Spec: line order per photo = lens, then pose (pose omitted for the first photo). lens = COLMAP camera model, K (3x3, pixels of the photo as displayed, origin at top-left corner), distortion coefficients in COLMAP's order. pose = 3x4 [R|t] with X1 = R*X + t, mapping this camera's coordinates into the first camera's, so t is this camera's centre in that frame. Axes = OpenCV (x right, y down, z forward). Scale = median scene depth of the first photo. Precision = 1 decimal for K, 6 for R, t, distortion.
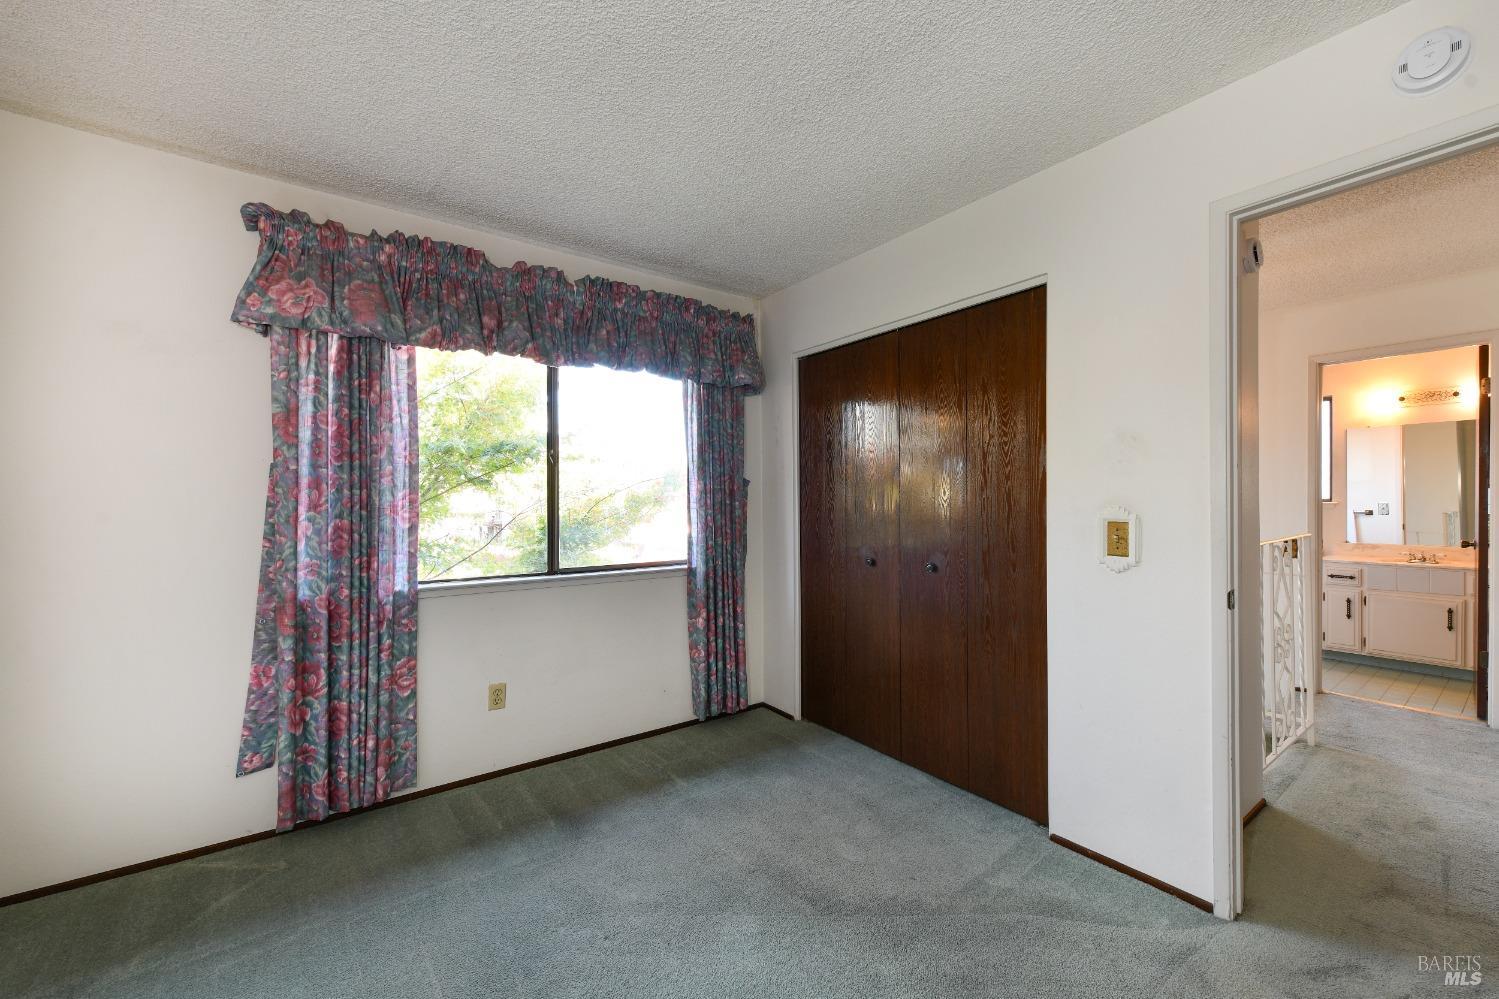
lens RADIAL K [[587.9, 0, 762.8], [0, 587.9, 493.0], [0, 0, 1]] dist [0.002661, 0.000159]
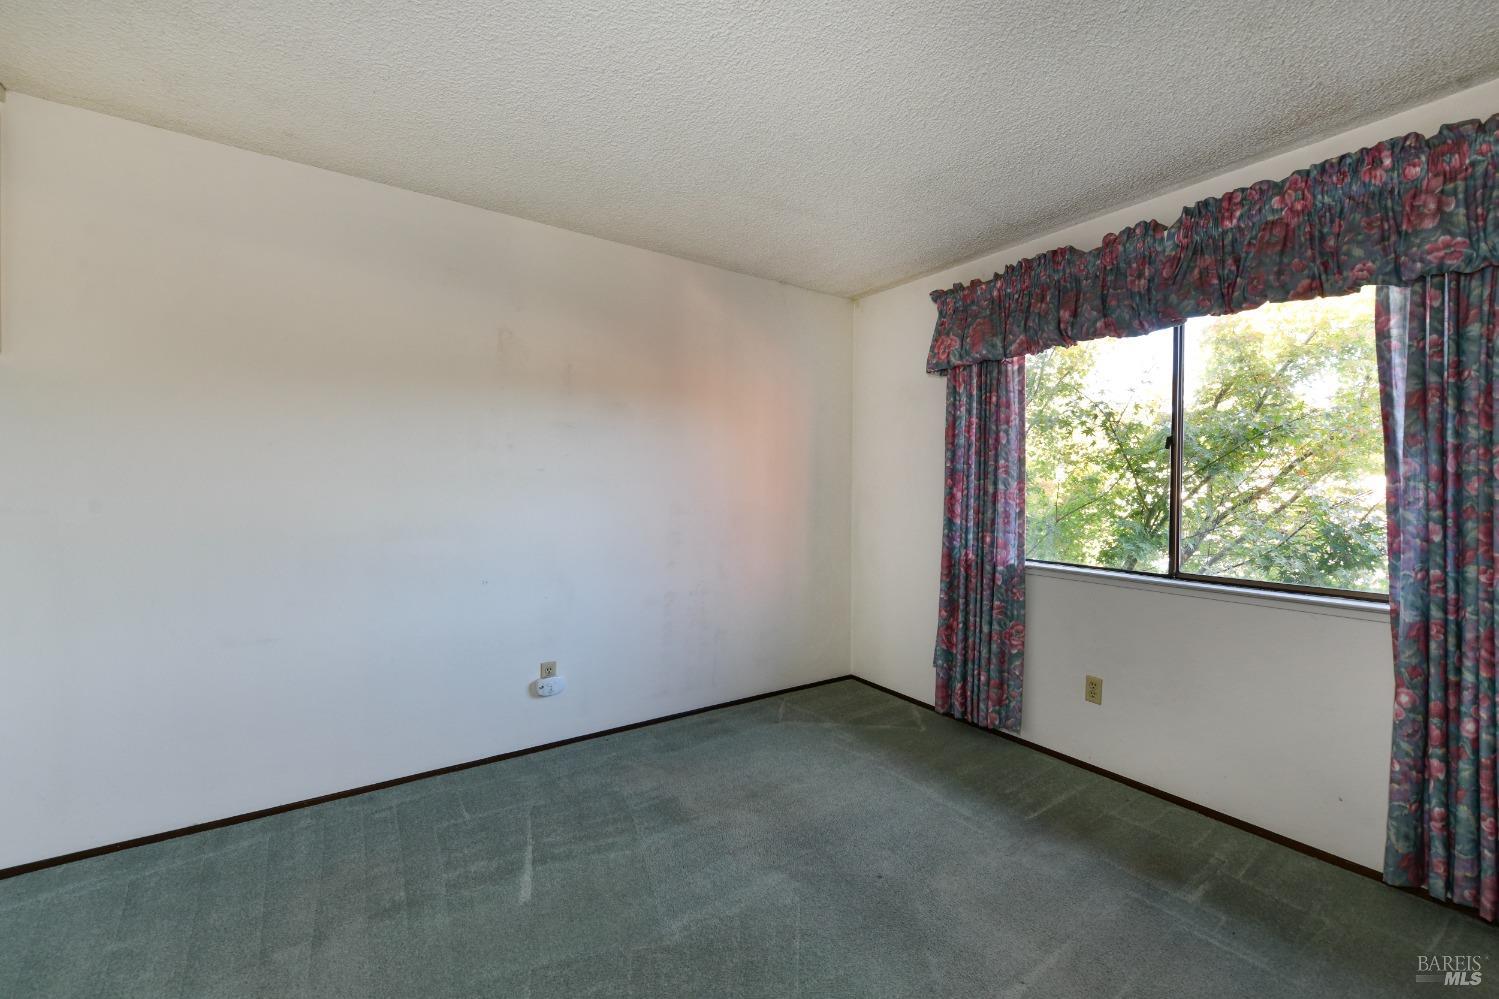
lens RADIAL K [[587.9, 0, 762.8], [0, 587.9, 493.0], [0, 0, 1]] dist [0.002661, 0.000159]
pose [[-0.010277, 0.006428, -0.999927, 0.577317], [-0.007639, 0.999950, 0.006507, 0.017536], [0.999918, 0.007705, -0.010228, 0.498314]]
